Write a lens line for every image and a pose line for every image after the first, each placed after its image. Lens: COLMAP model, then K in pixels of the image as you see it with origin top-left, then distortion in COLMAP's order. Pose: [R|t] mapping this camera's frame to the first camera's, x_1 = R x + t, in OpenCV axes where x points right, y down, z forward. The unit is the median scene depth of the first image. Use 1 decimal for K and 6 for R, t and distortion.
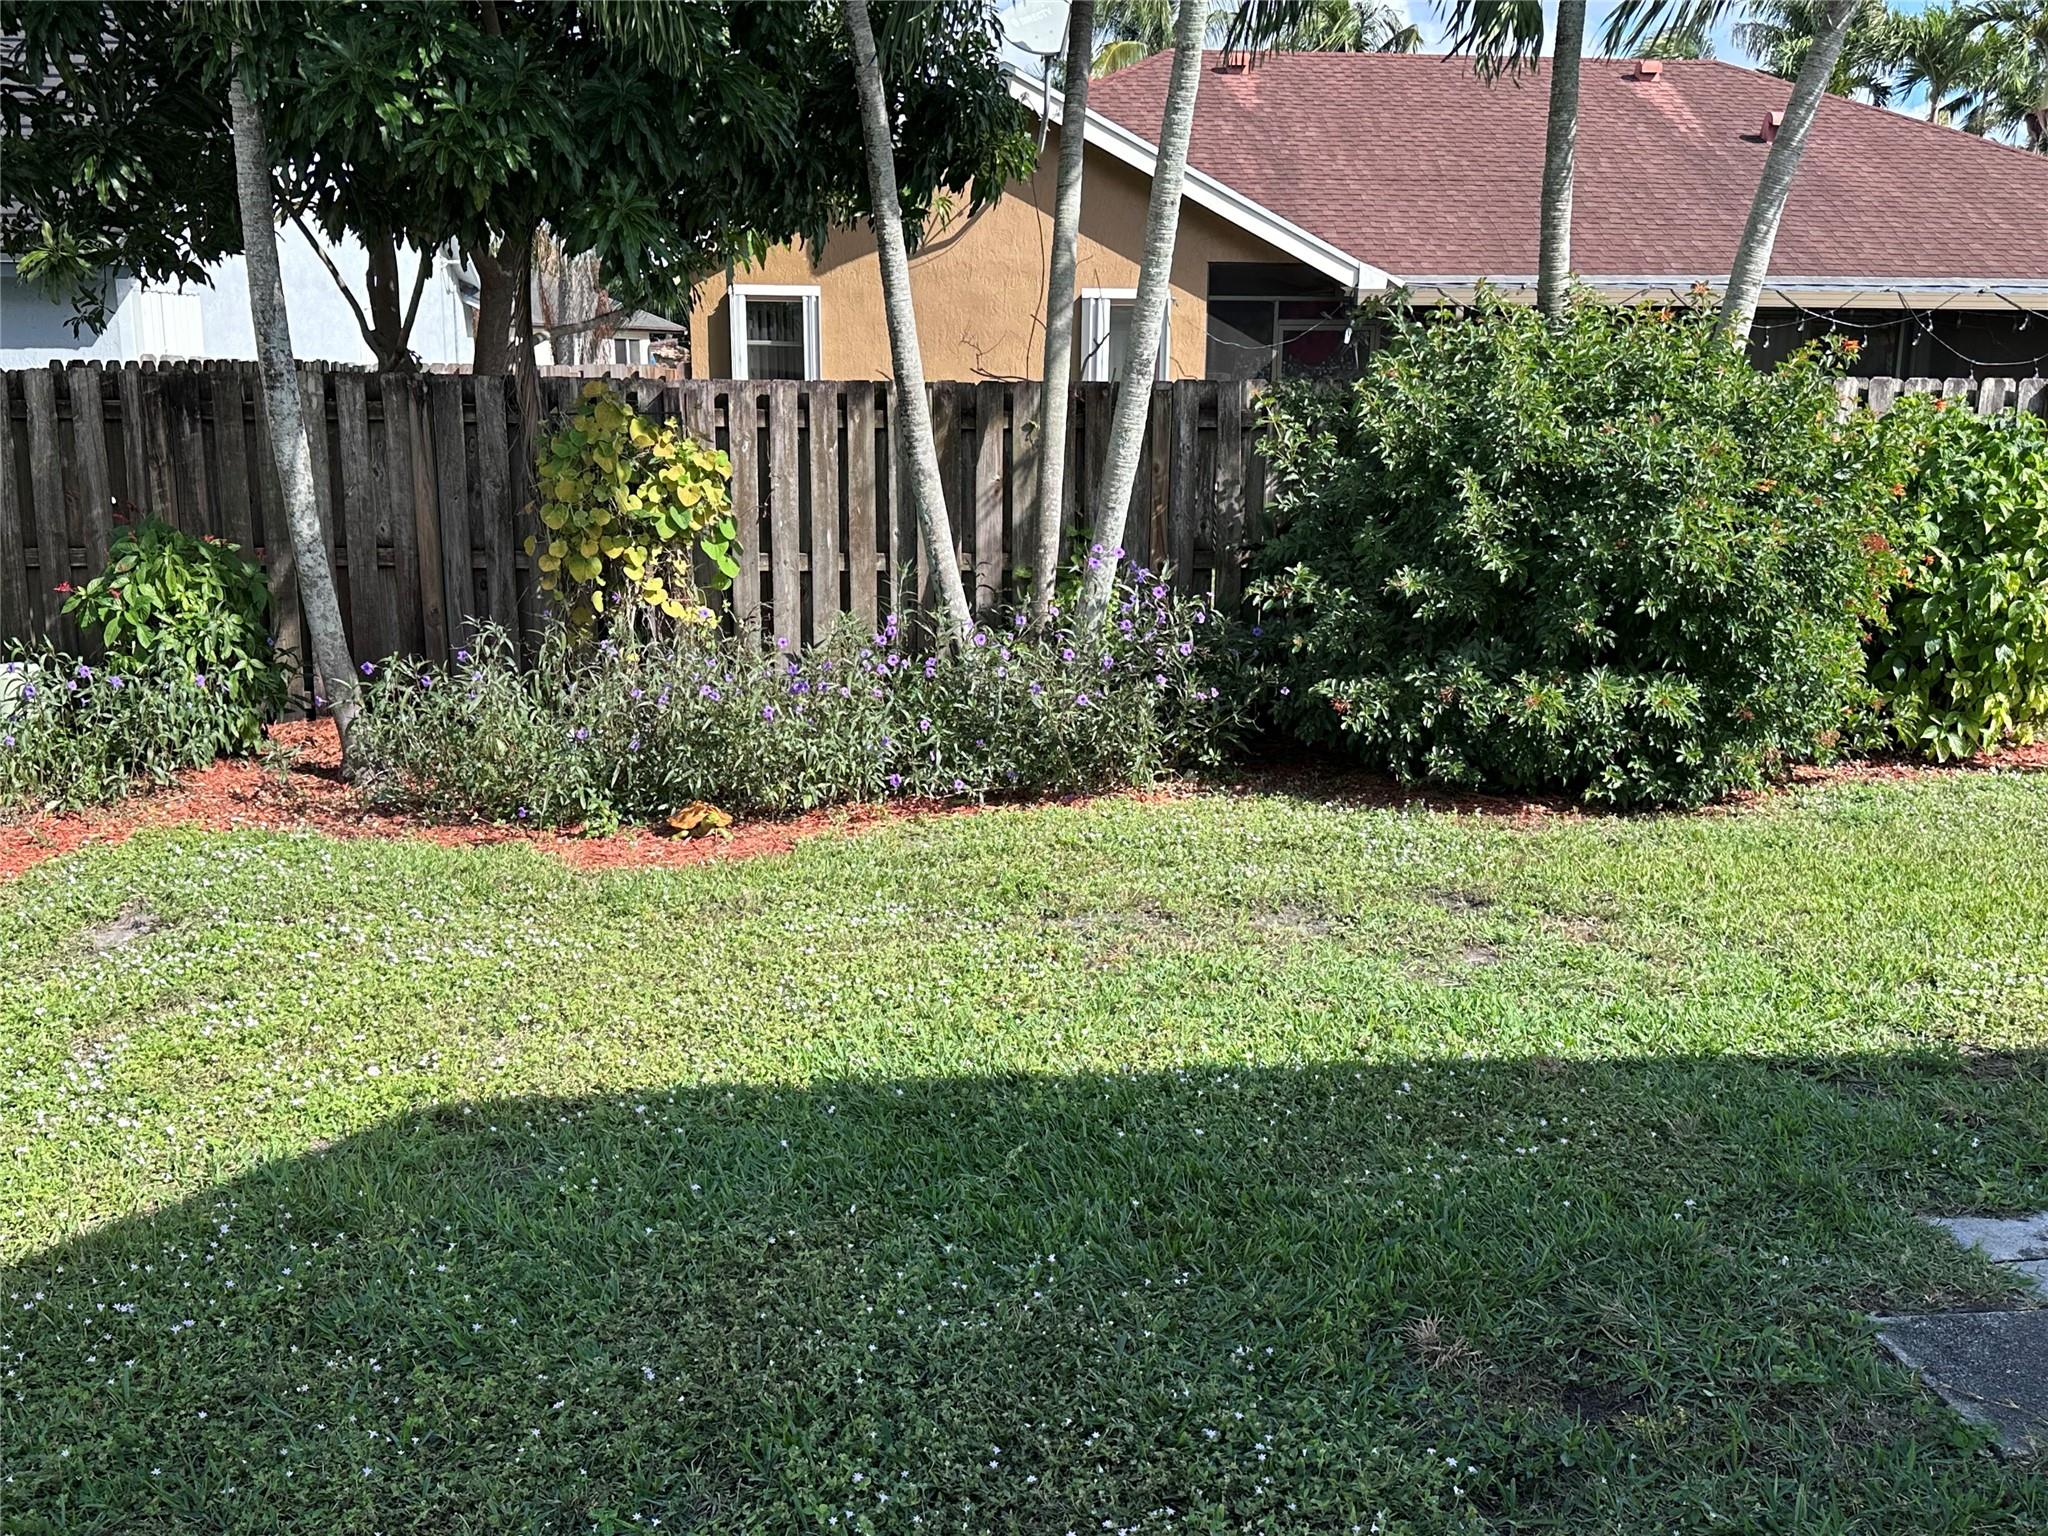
lens RADIAL K [[1641.3, 0, 1024.0], [0, 1641.3, 768.0], [0, 0, 1]] dist [-0.007752, -0.091981]
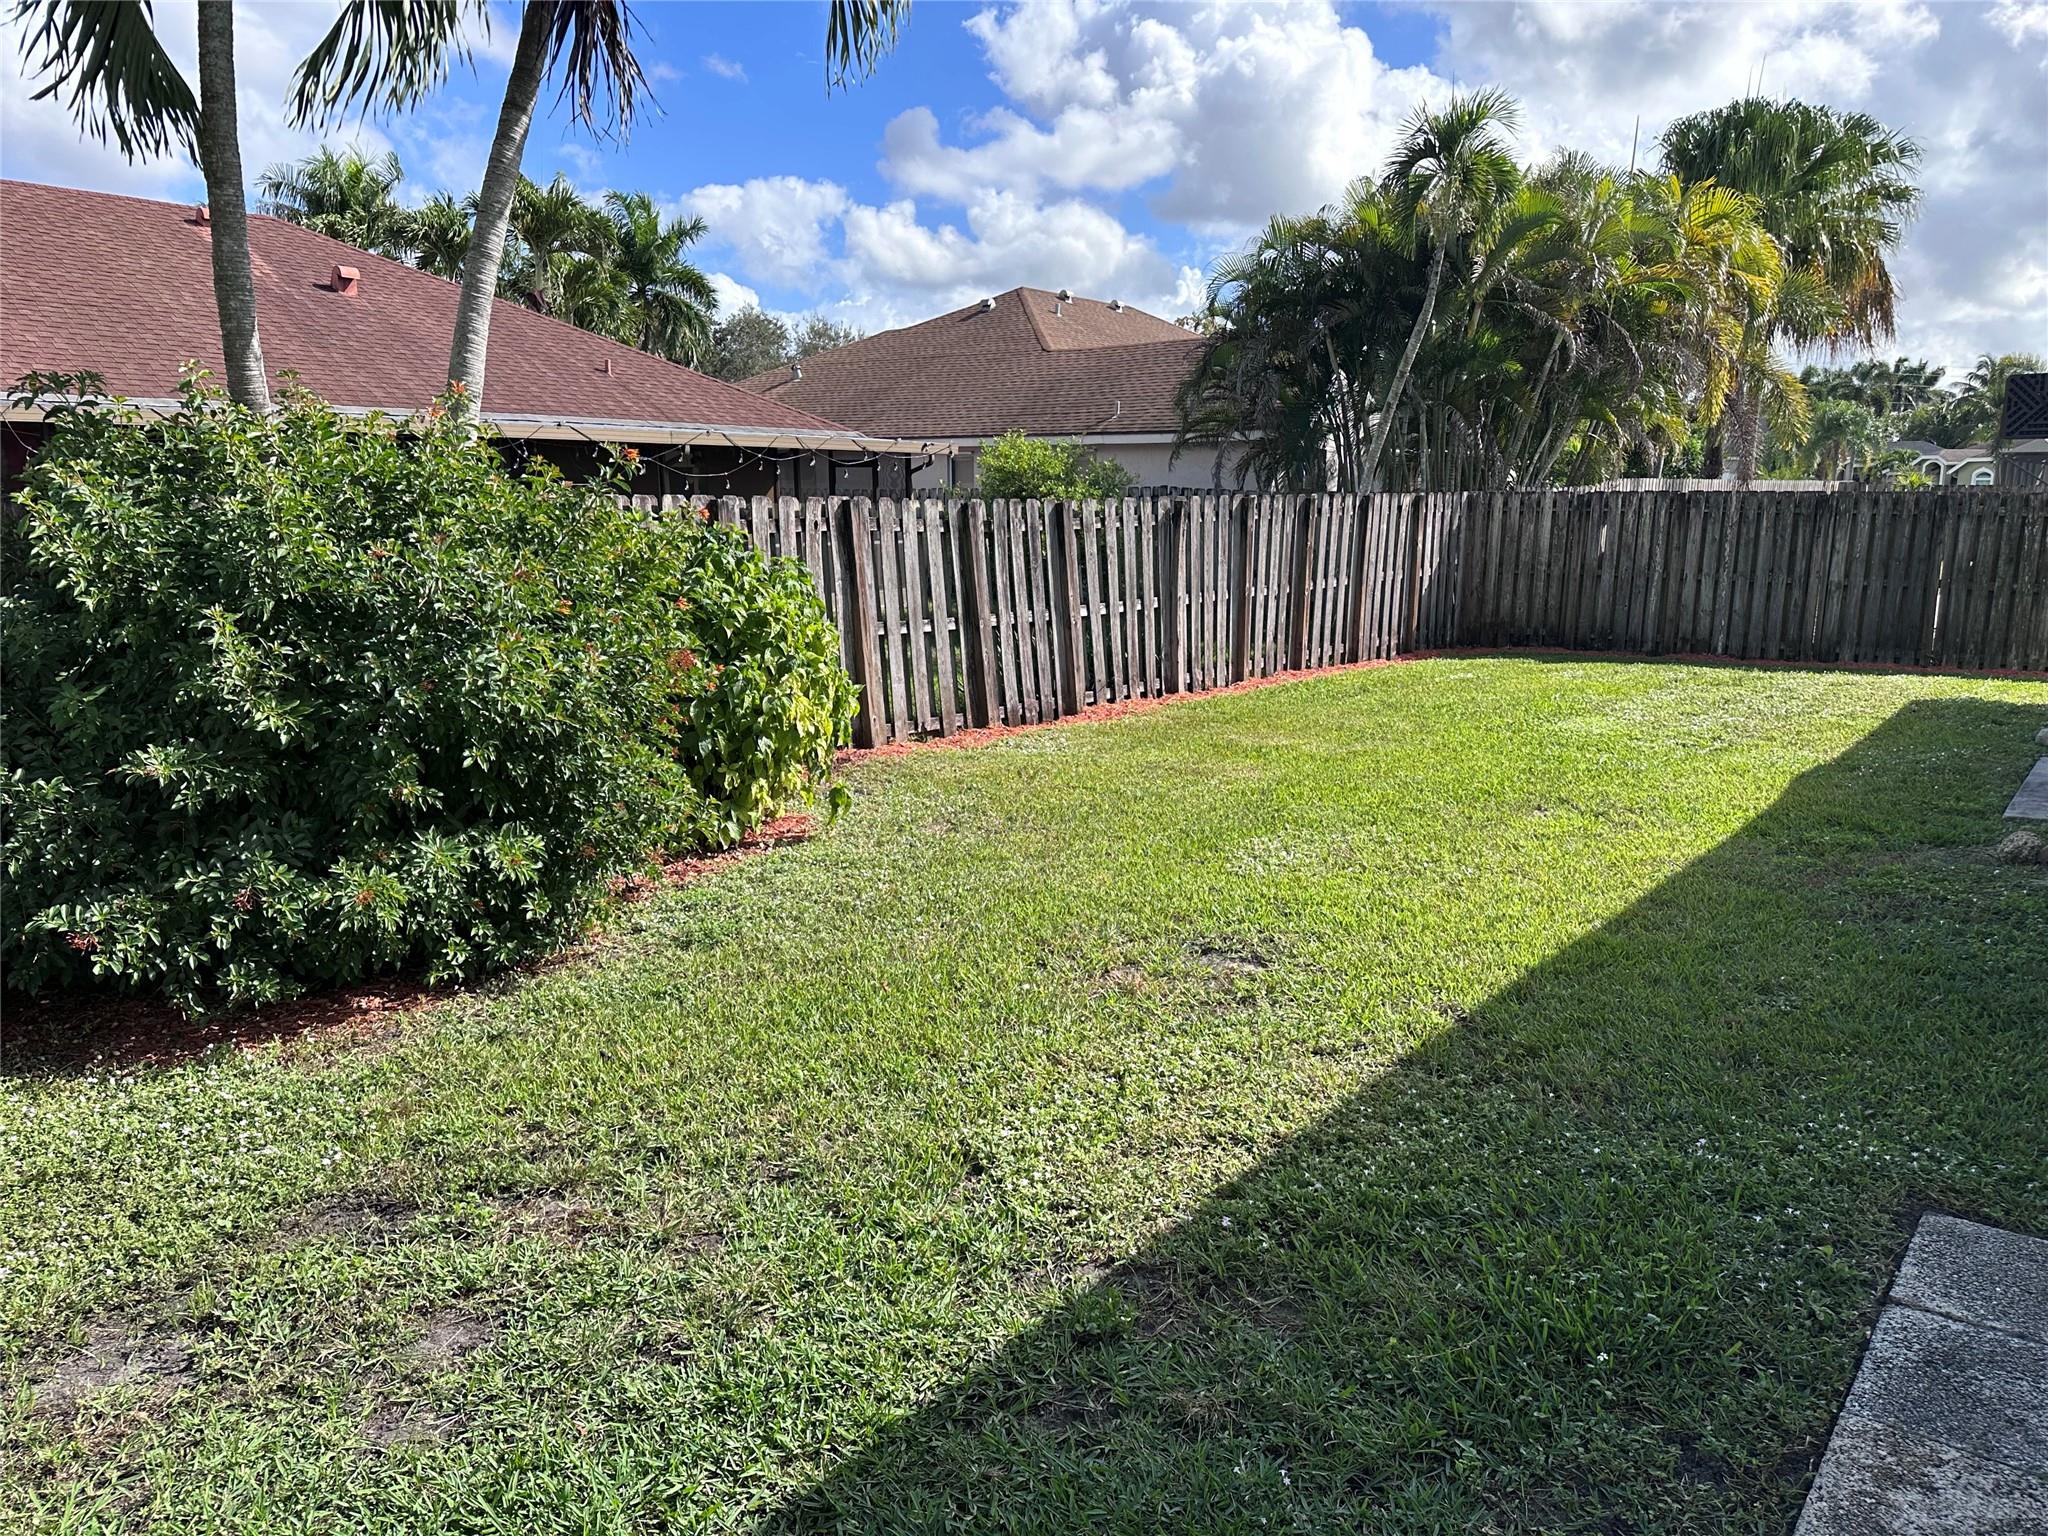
lens RADIAL K [[1325.9, 0, 1024.0], [0, 1325.9, 768.0], [0, 0, 1]] dist [-0.026176, -0.004738]
pose [[0.641143, -0.130595, 0.756228, 0.021800], [0.150168, 0.987714, 0.043257, -0.048819], [-0.752586, 0.085827, 0.652877, 0.196517]]
